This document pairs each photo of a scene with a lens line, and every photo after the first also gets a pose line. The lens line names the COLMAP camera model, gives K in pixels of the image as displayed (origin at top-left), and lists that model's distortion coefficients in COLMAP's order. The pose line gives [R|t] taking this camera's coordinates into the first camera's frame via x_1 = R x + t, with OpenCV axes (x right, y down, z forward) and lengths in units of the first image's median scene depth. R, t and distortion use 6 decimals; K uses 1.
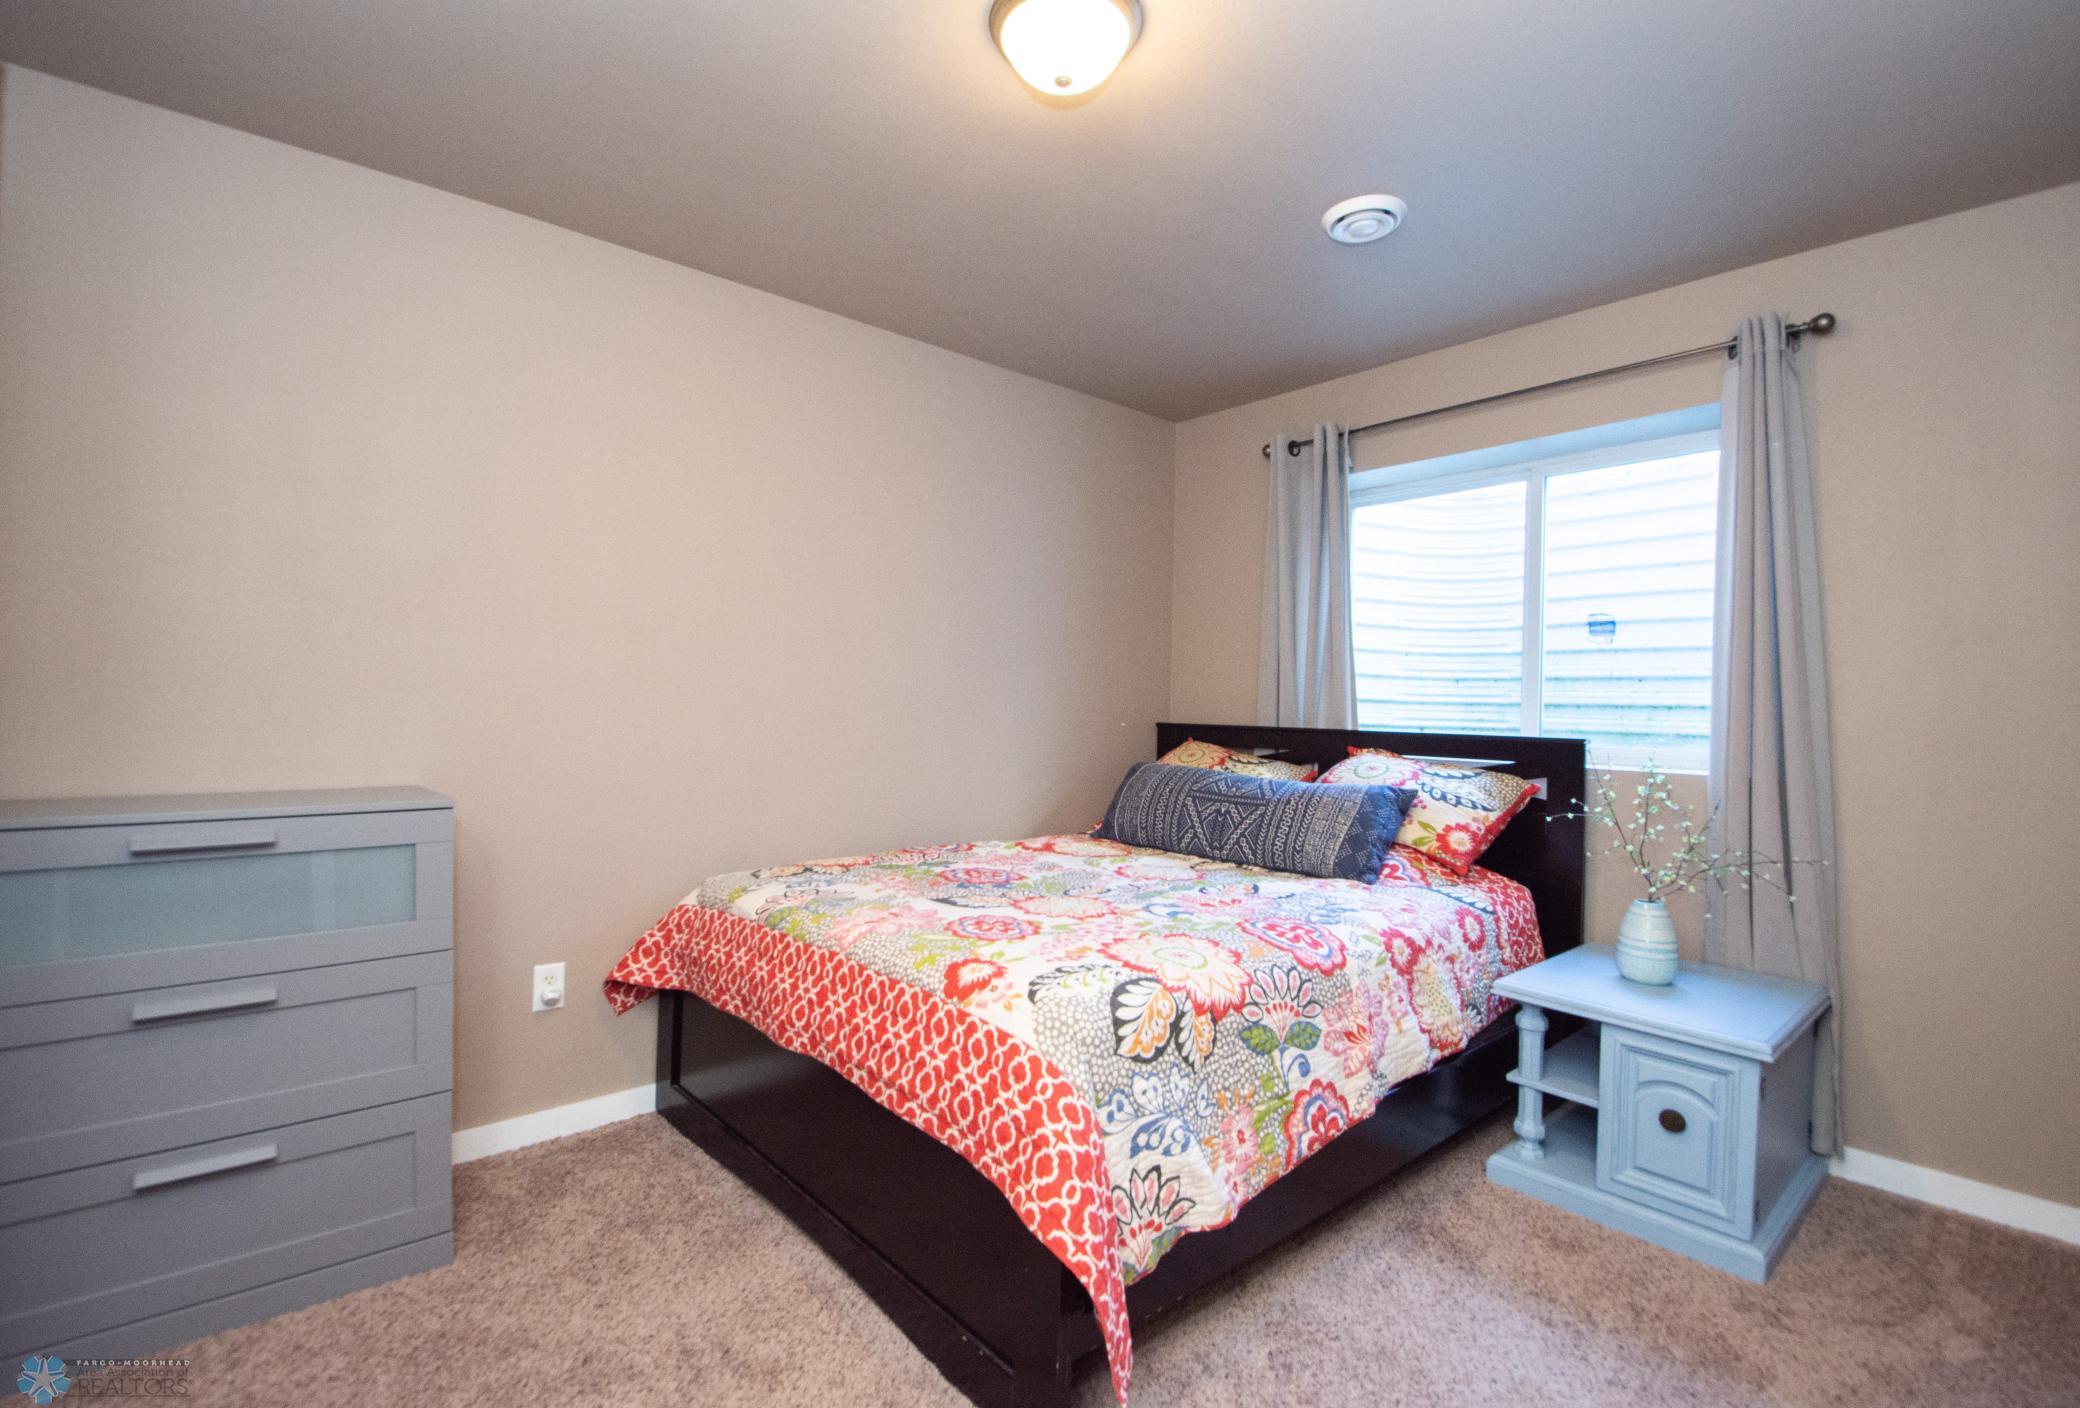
lens RADIAL K [[947.6, 0, 1040.0], [0, 947.6, 704.0], [0, 0, 1]] dist [-0.001088, -0.000052]
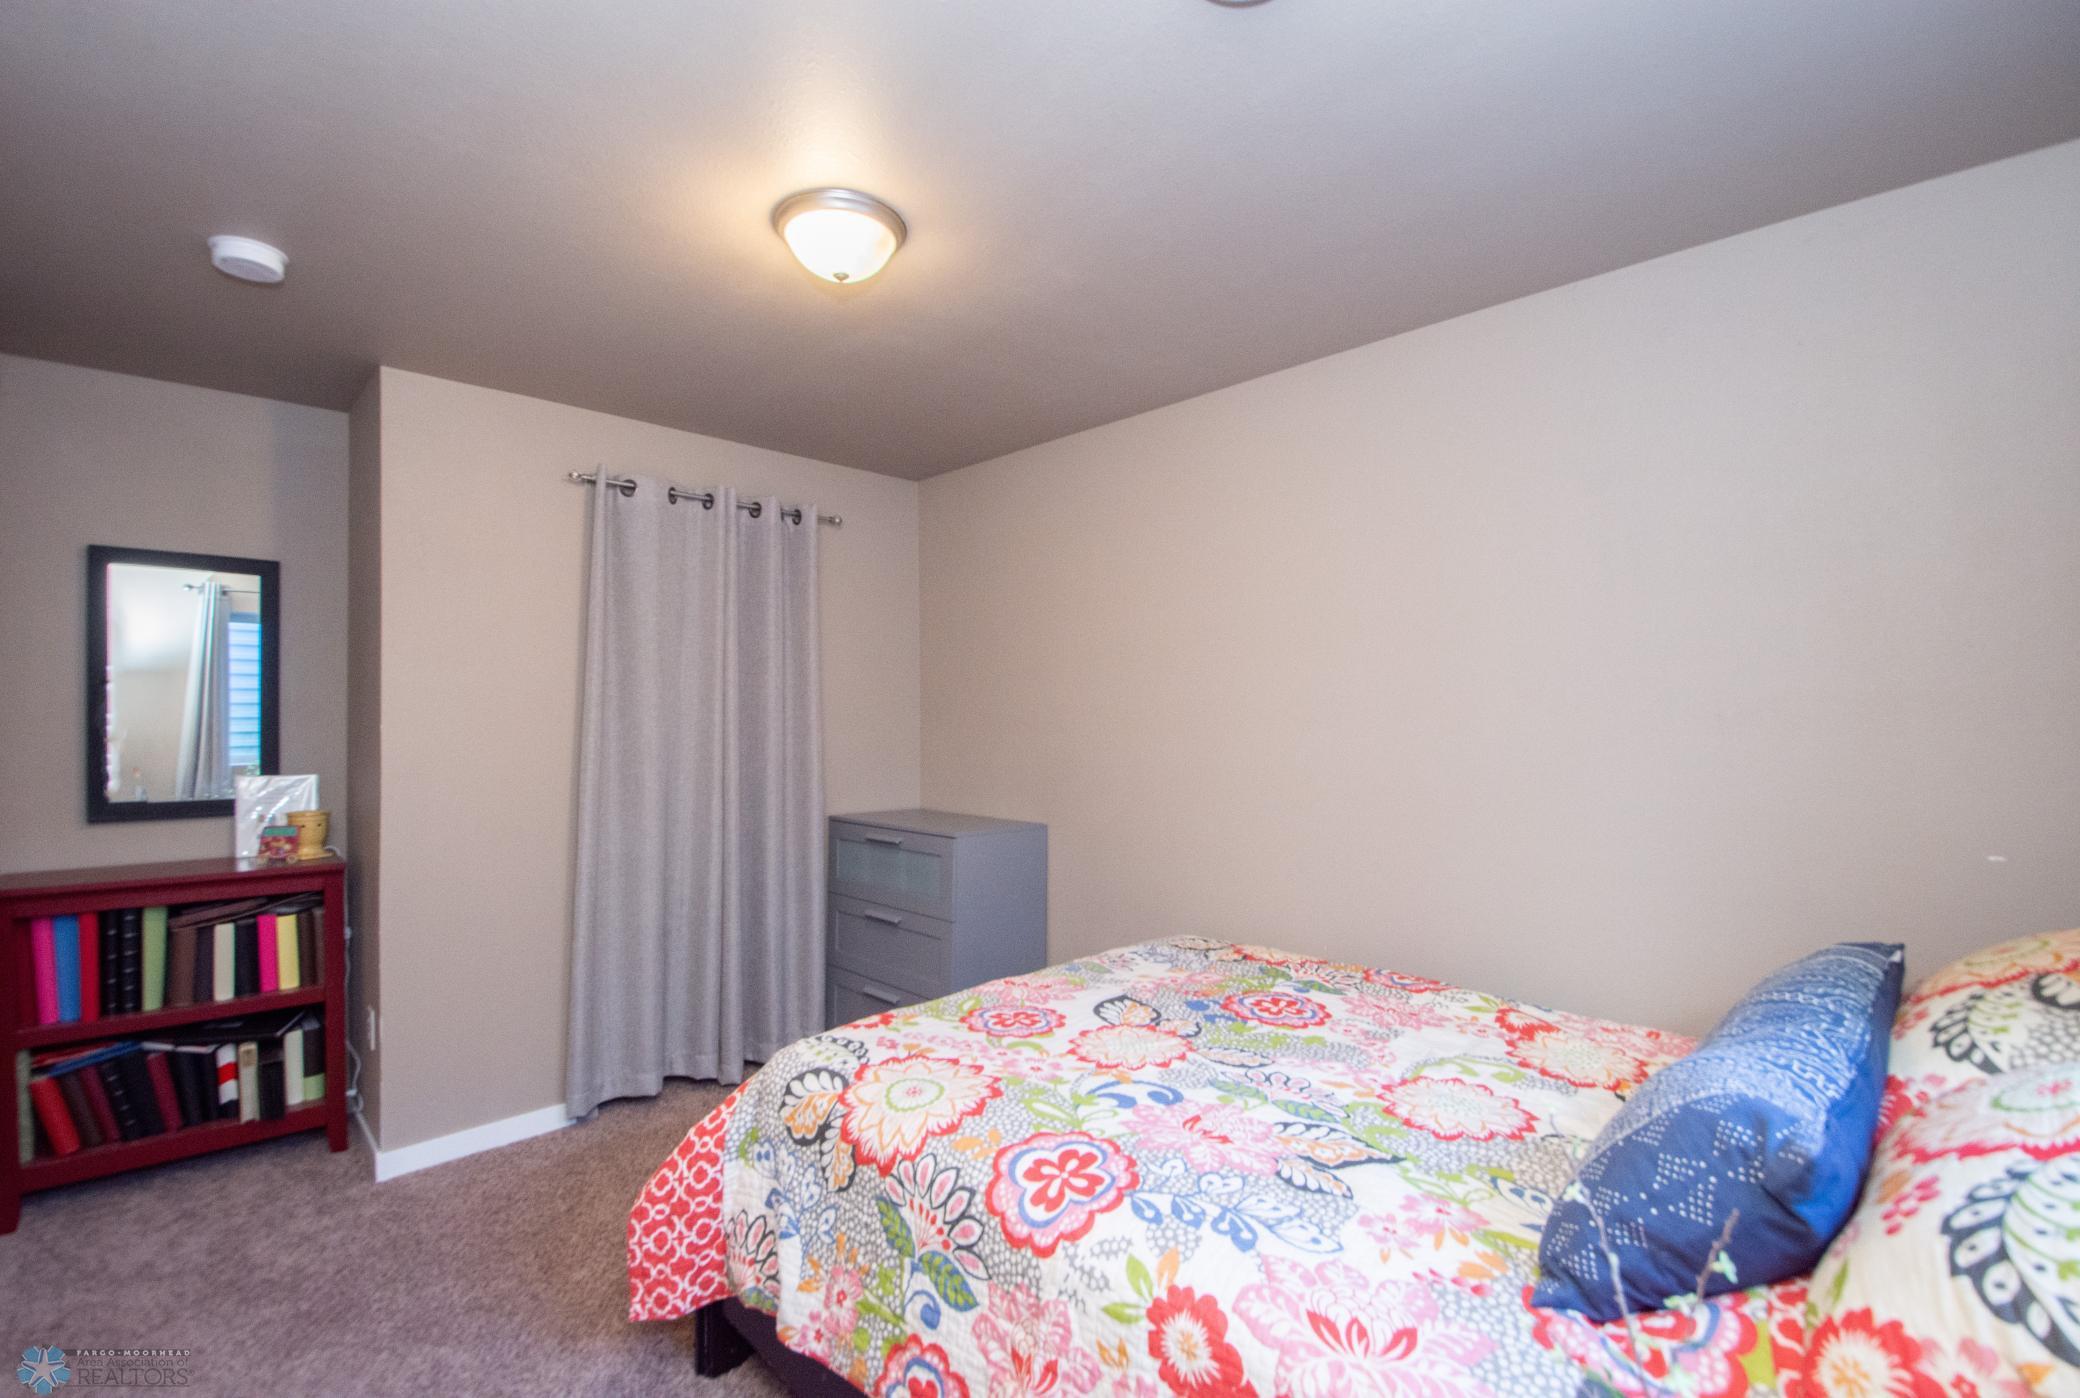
lens RADIAL K [[942.6, 0, 1031.4], [0, 942.6, 704.7], [0, 0, 1]] dist [-0.000255, -0.013011]
pose [[0.044658, -0.029861, -0.998556, 1.065182], [-0.010174, 0.999488, -0.030344, -0.080989], [0.998951, 0.011515, 0.044331, 1.063849]]
